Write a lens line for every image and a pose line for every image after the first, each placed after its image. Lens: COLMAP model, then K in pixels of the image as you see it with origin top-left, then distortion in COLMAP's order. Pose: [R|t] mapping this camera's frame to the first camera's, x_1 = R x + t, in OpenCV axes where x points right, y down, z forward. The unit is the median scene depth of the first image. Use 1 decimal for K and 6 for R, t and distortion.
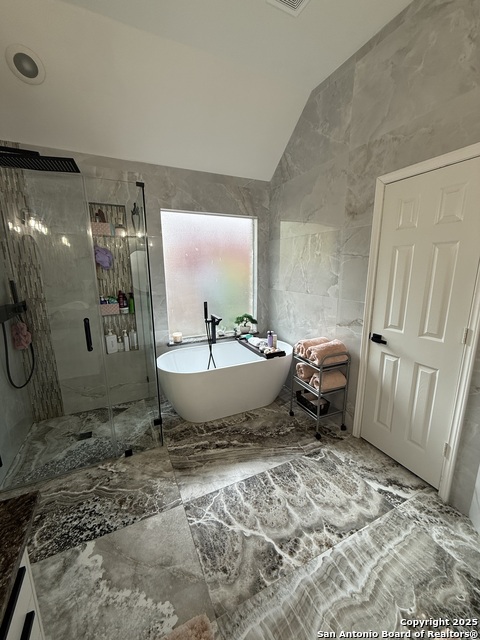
lens RADIAL K [[254.8, 0, 239.8], [0, 254.8, 318.1], [0, 0, 1]] dist [-0.000182, -0.000022]
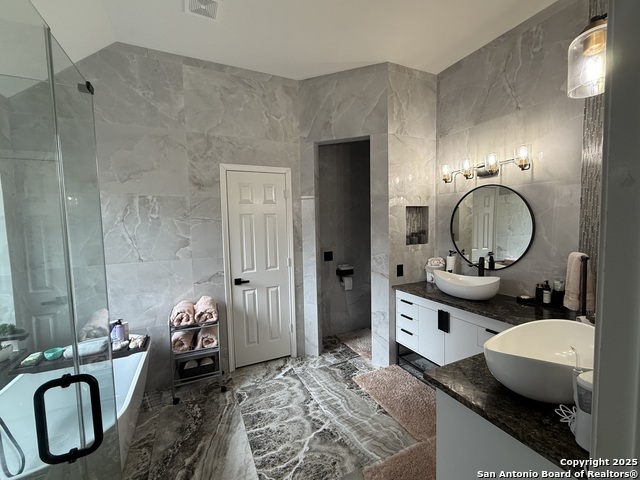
lens RADIAL K [[275.3, 0, 320.2], [0, 275.3, 239.8], [0, 0, 1]] dist [0.000311, -0.000257]
pose [[0.008889, -0.059602, 0.998183, -0.841862], [0.220951, 0.973666, 0.056171, -0.114103], [-0.975244, 0.220051, 0.021824, 0.491240]]
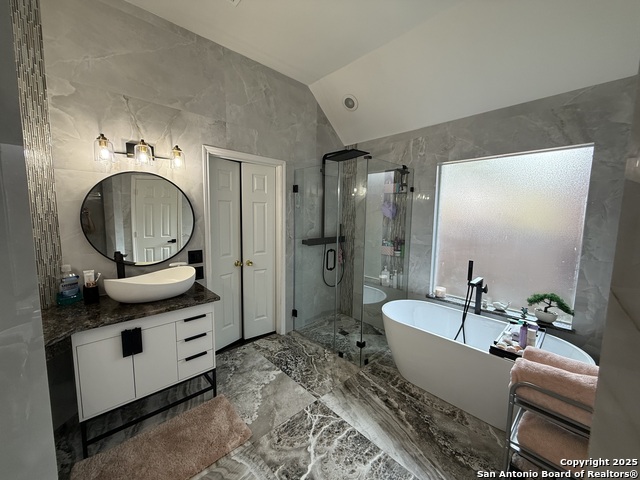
lens RADIAL K [[254.8, 0, 318.0], [0, 254.8, 240.2], [0, 0, 1]] dist [-0.000182, -0.000022]
pose [[0.300762, 0.107719, -0.947596, 0.718242], [-0.208634, 0.976965, 0.044839, -0.088225], [0.930599, 0.184215, 0.316308, 0.353823]]
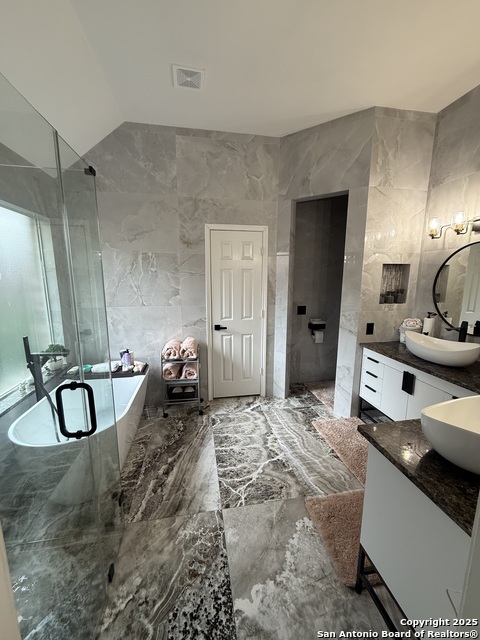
lens RADIAL K [[254.8, 0, 240.1], [0, 254.8, 317.7], [0, 0, 1]] dist [-0.000182, -0.000022]
pose [[0.268840, -0.150726, 0.951318, -0.857394], [0.188270, 0.976851, 0.101566, -0.105773], [-0.944605, 0.151800, 0.290994, 0.399863]]
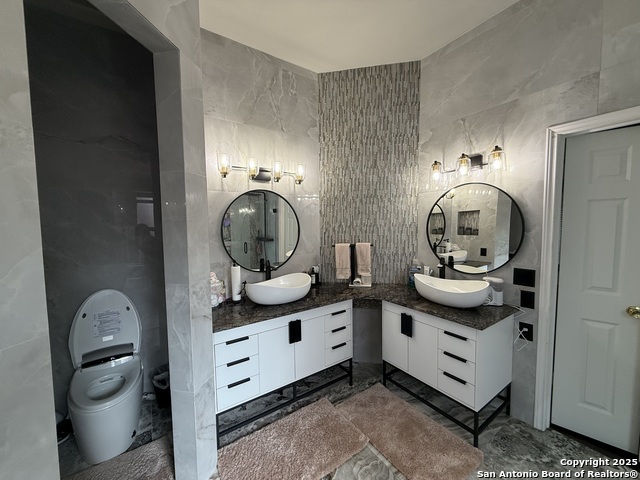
lens RADIAL K [[254.8, 0, 314.5], [0, 254.8, 238.1], [0, 0, 1]] dist [-0.000182, -0.000022]
pose [[-0.990470, 0.026241, -0.135205, 0.316308], [-0.009392, 0.966529, 0.256387, -0.203065], [0.137407, 0.255213, -0.957071, 0.937215]]
